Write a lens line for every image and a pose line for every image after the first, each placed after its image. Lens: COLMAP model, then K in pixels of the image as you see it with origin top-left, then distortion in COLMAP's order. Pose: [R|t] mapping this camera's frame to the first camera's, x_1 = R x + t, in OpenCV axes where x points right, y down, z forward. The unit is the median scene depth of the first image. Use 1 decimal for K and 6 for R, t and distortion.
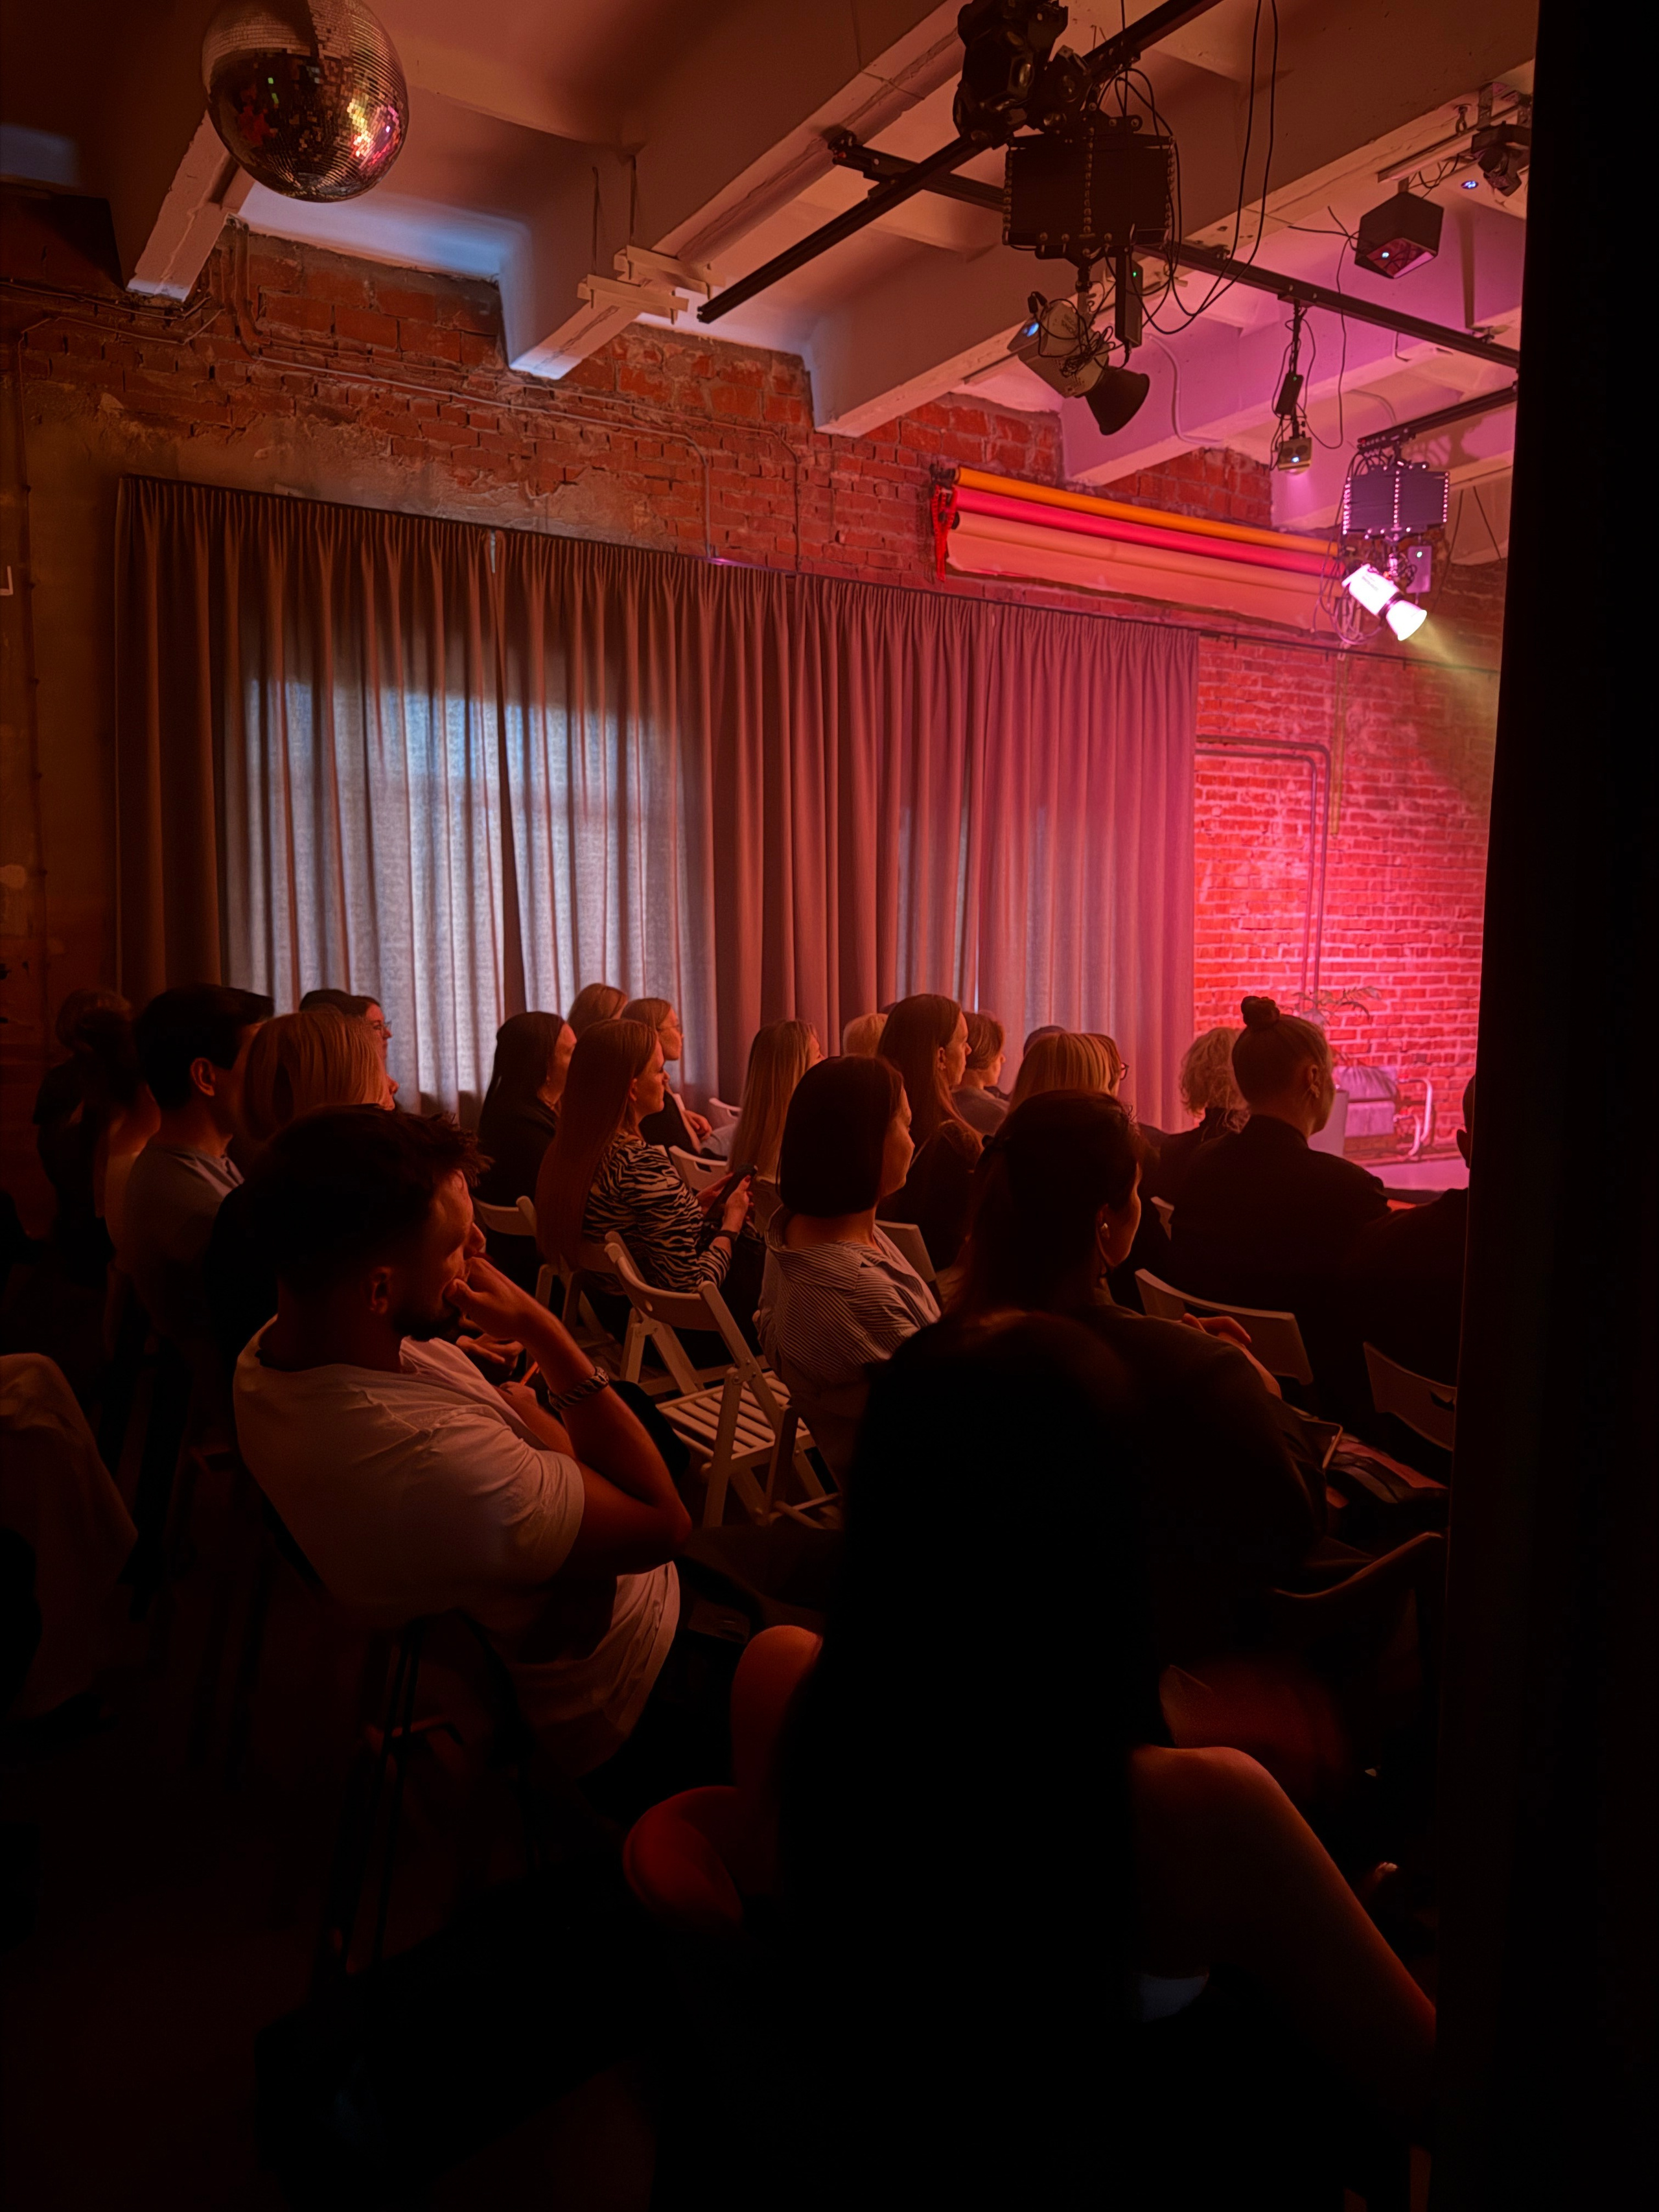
lens RADIAL K [[1570.8, 0, 837.2], [0, 1570.8, 1111.1], [0, 0, 1]] dist [0.025512, -0.027789]
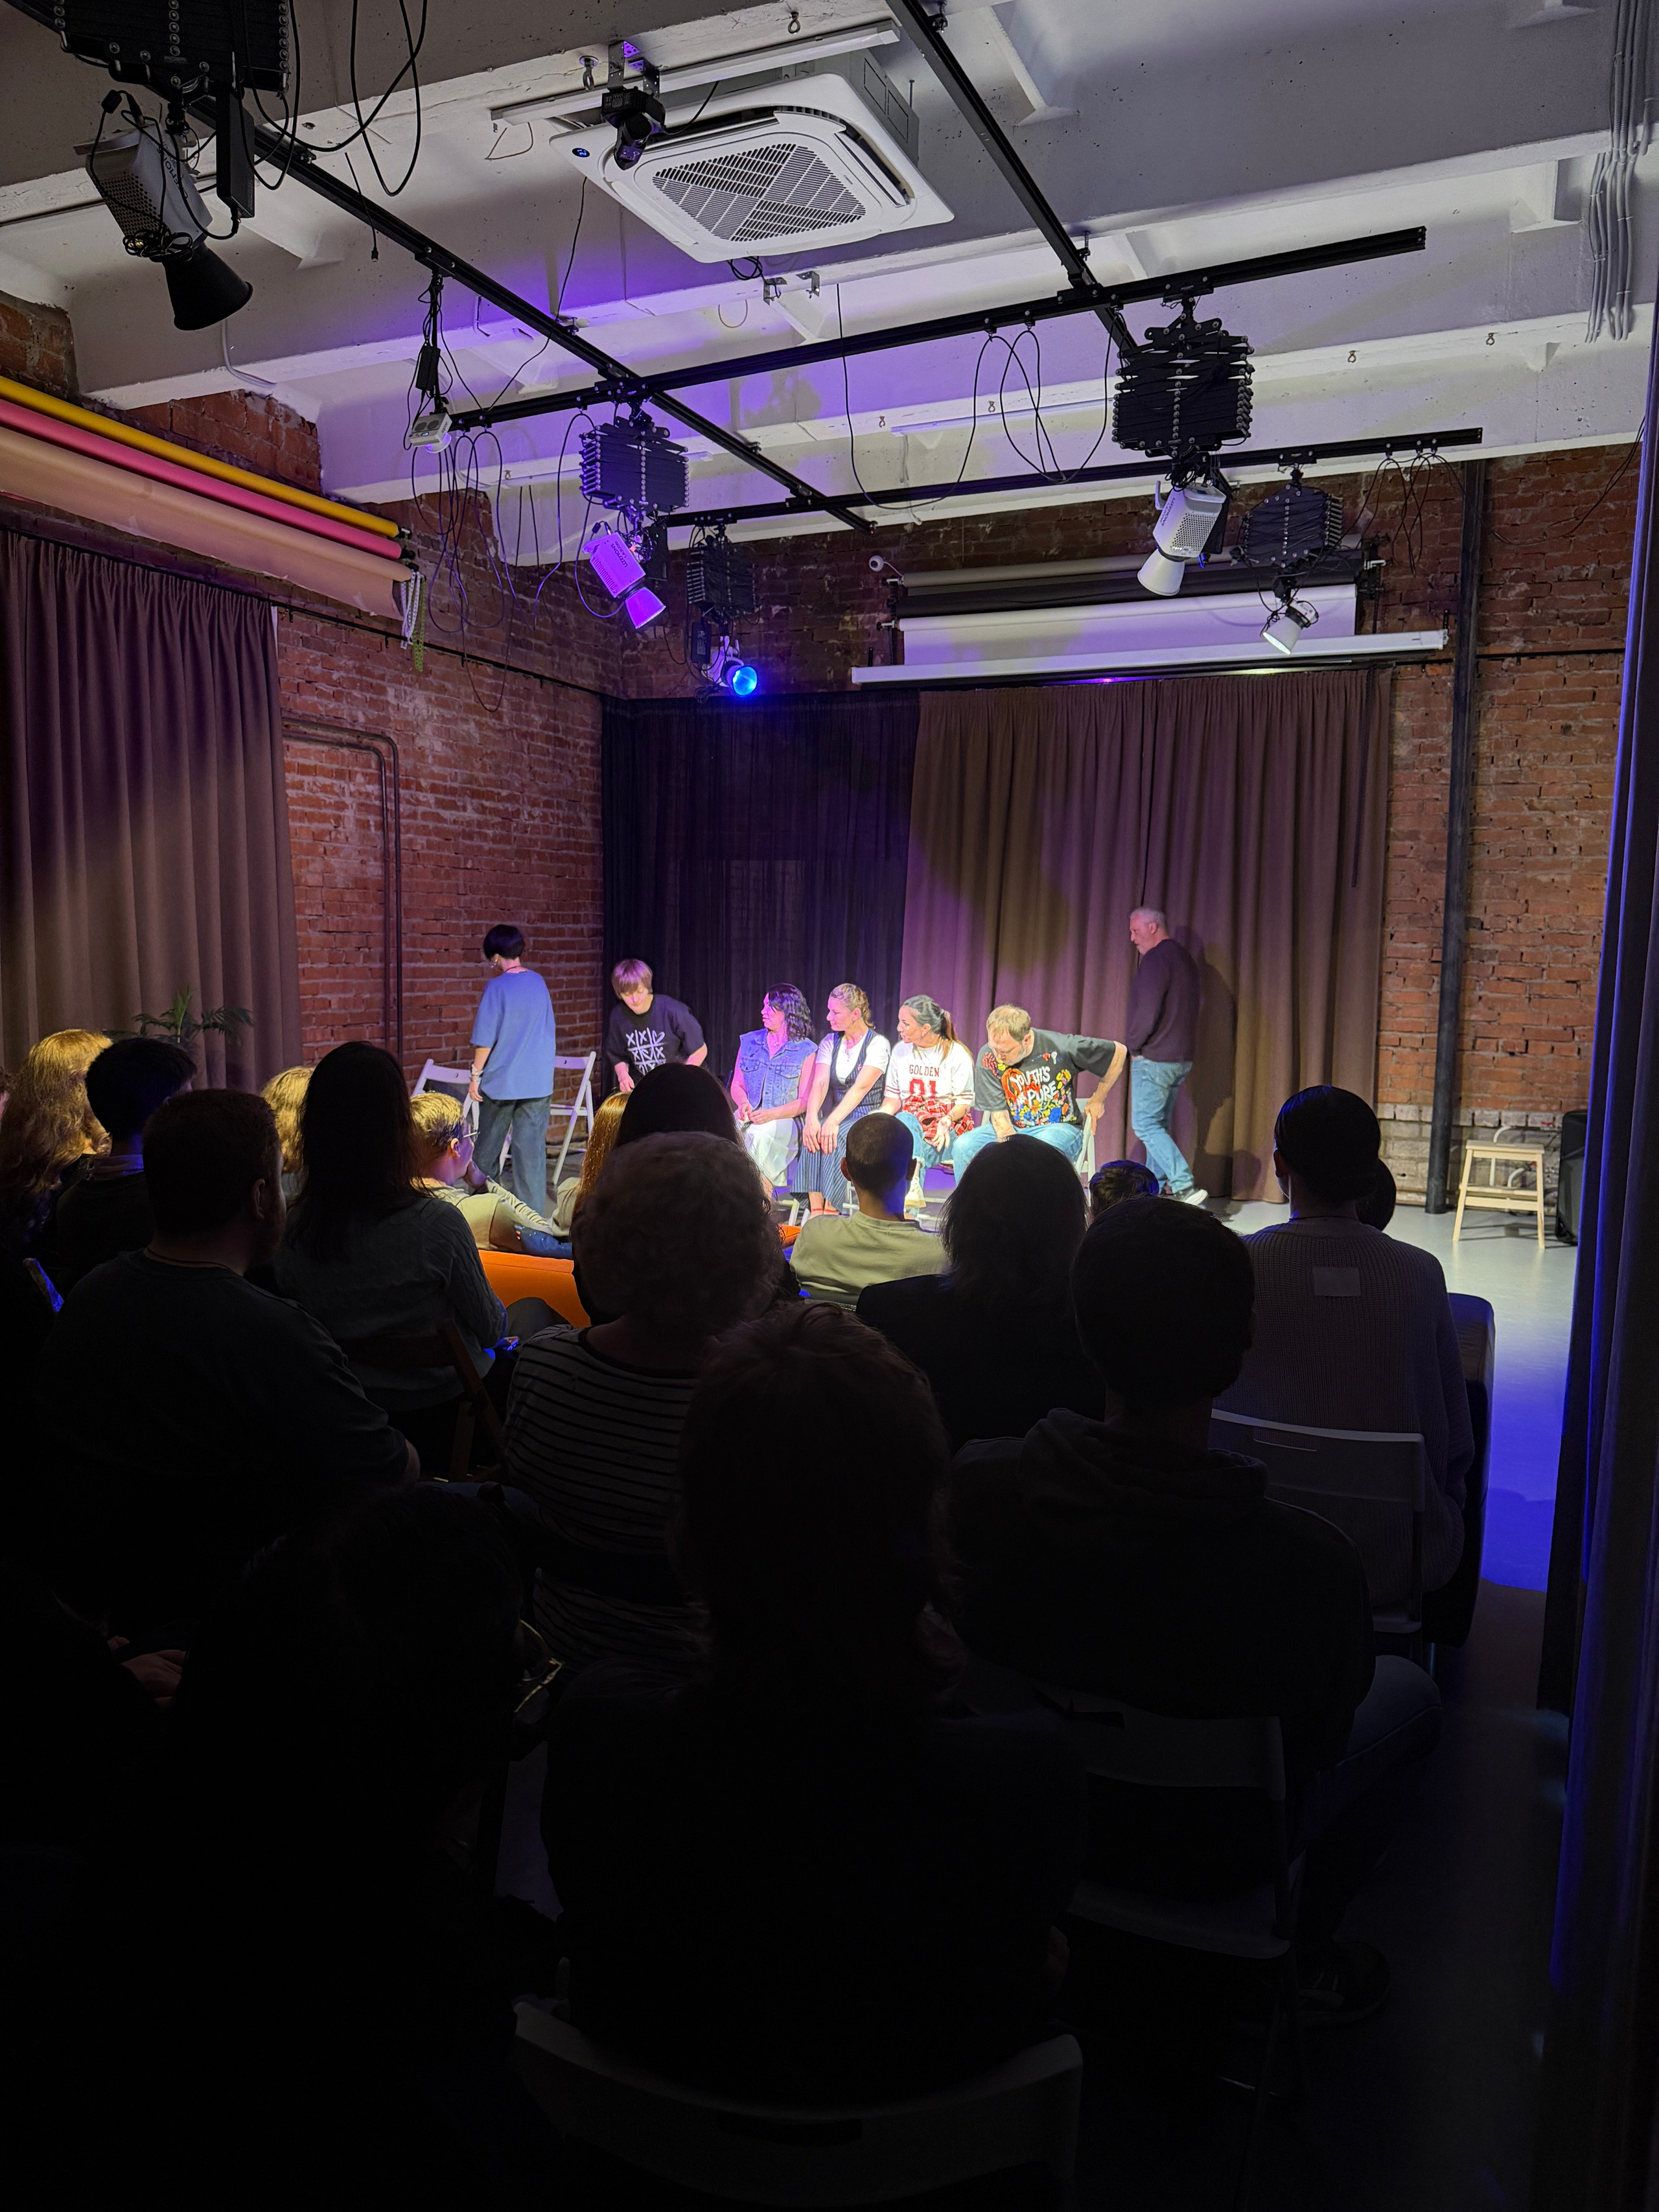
lens RADIAL K [[1570.8, 0, 836.8], [0, 1570.8, 1126.7], [0, 0, 1]] dist [0.025512, -0.027789]
pose [[0.817241, -0.063862, 0.572746, -0.029278], [0.057065, 0.997924, 0.029844, -0.013184], [-0.573463, 0.008294, 0.819189, 0.078100]]
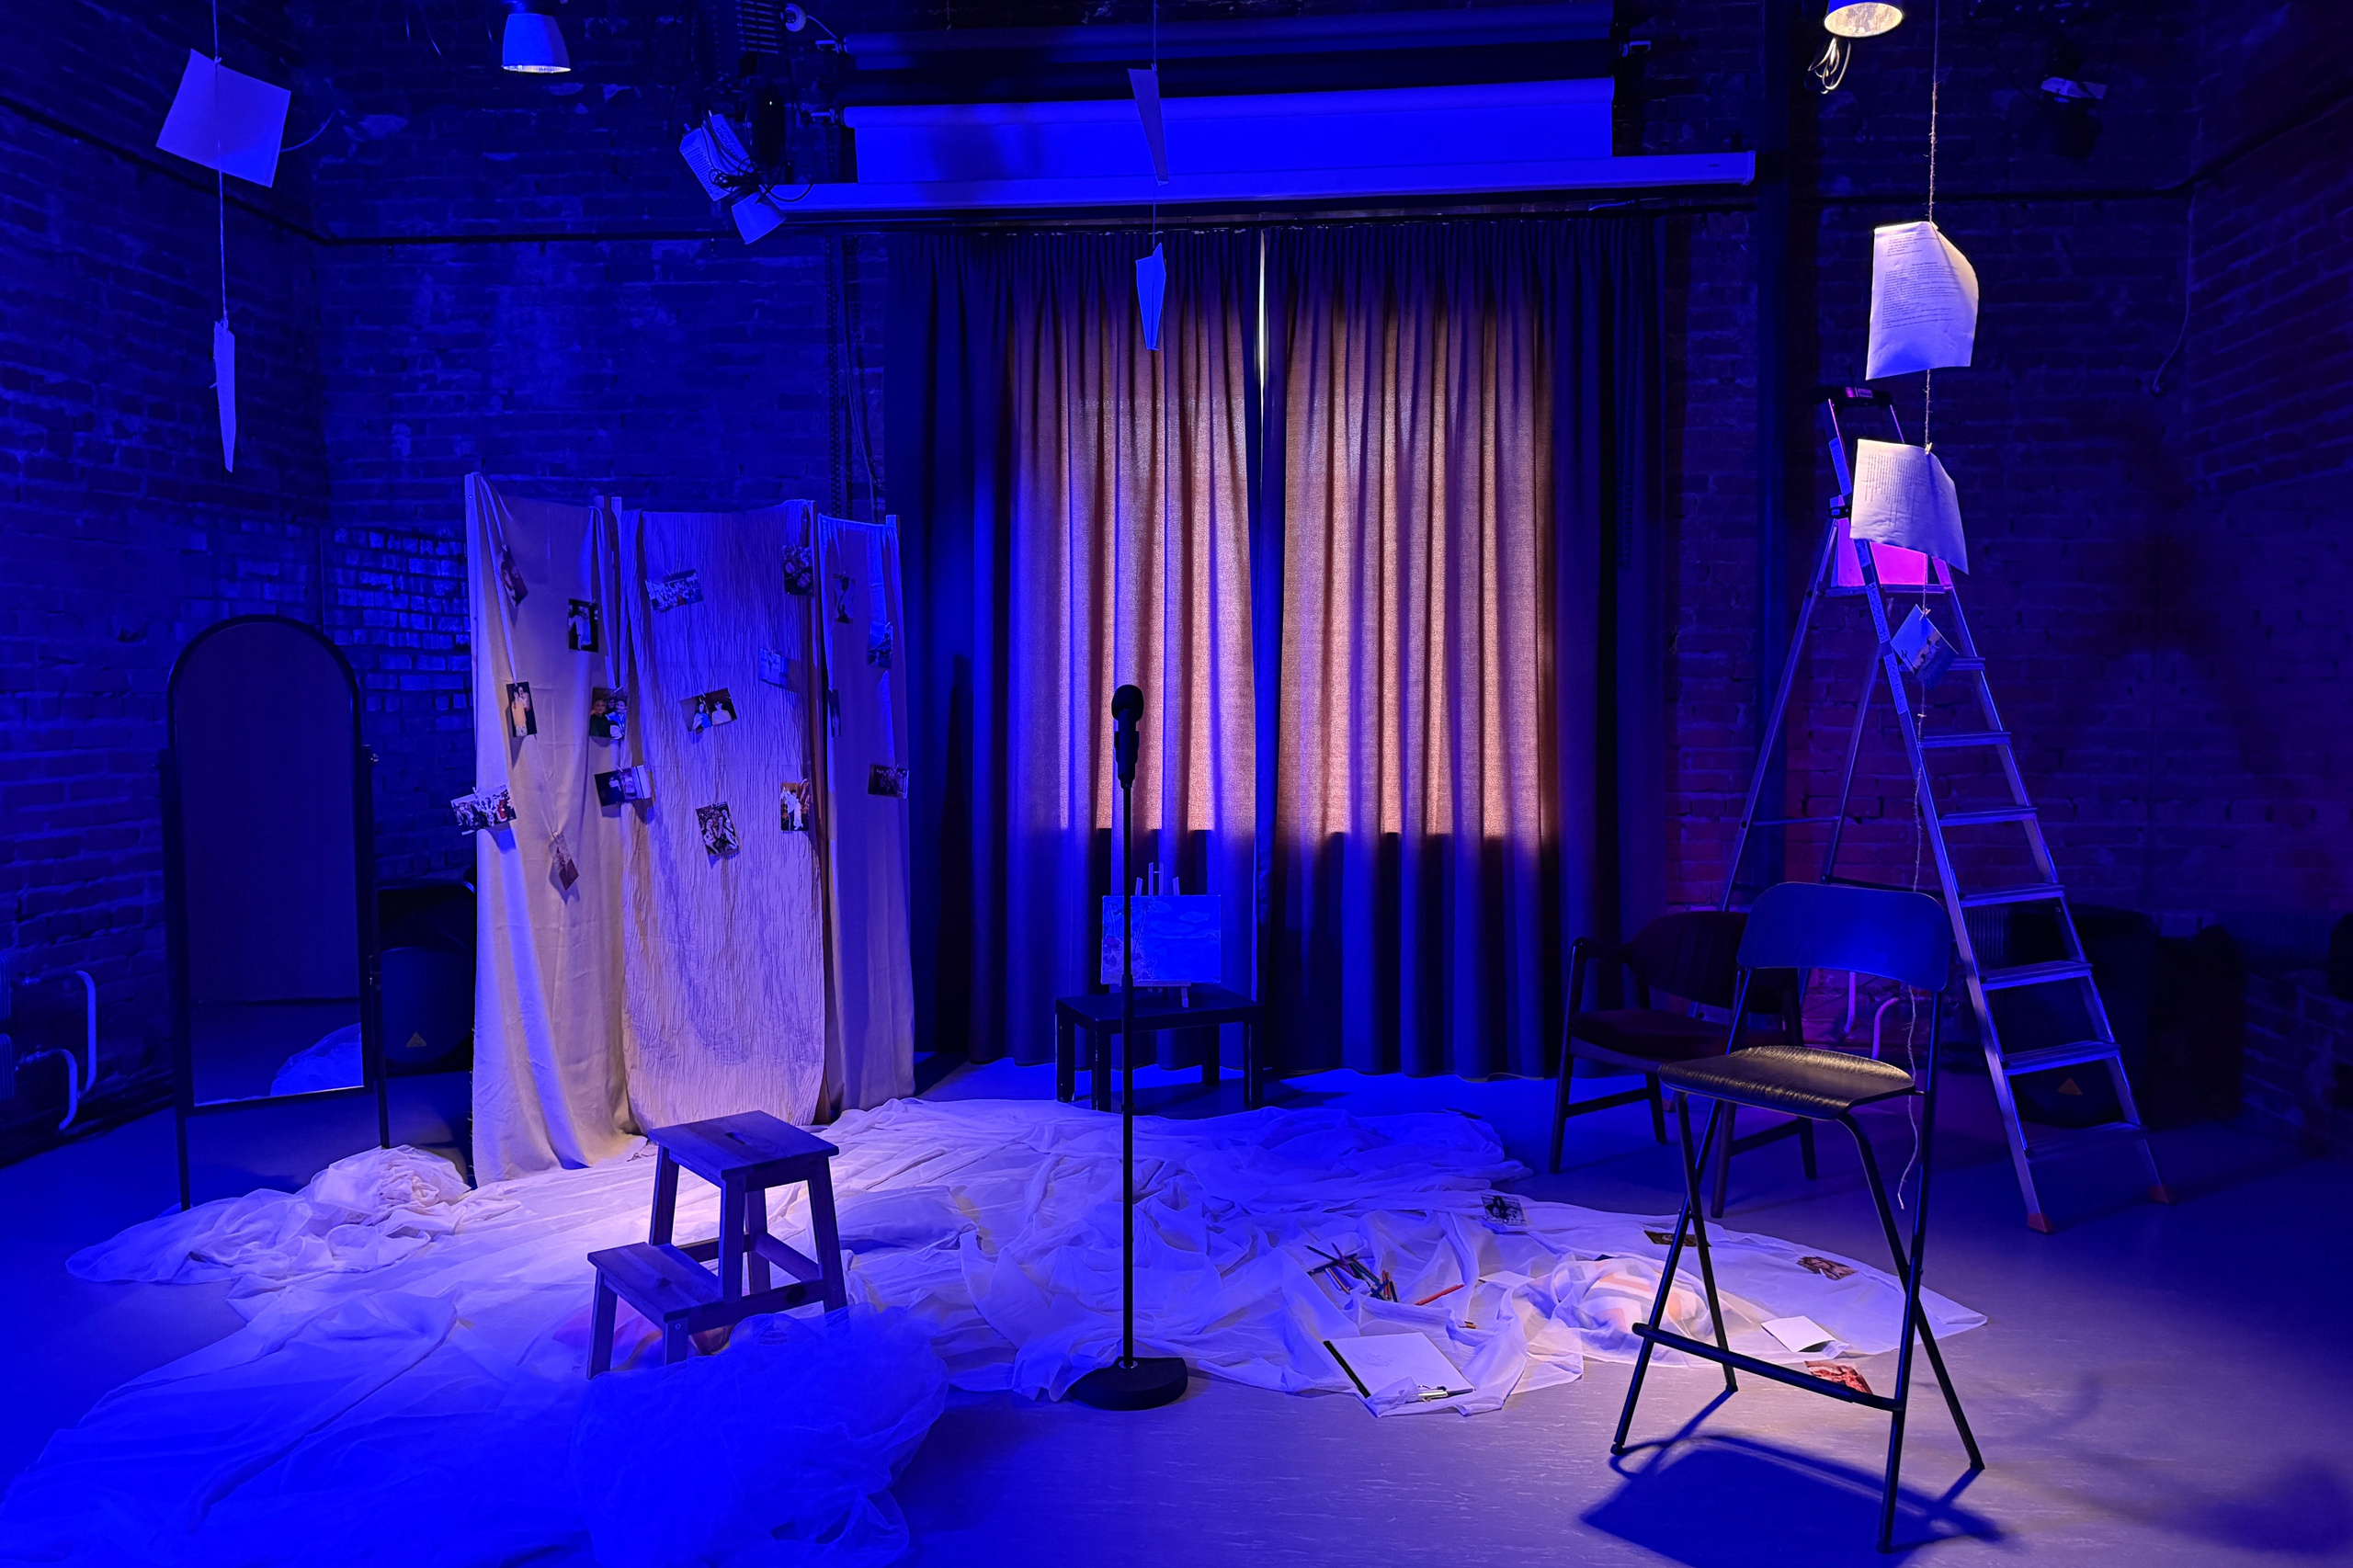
lens RADIAL K [[1692.8, 0, 1178.5], [0, 1692.8, 792.3], [0, 0, 1]] dist [0.005051, -0.005057]
pose [[0.599185, -0.063003, 0.798128, 0.180807], [0.100499, 0.994932, 0.003090, -0.046800], [-0.794278, 0.078360, 0.602480, 0.457980]]
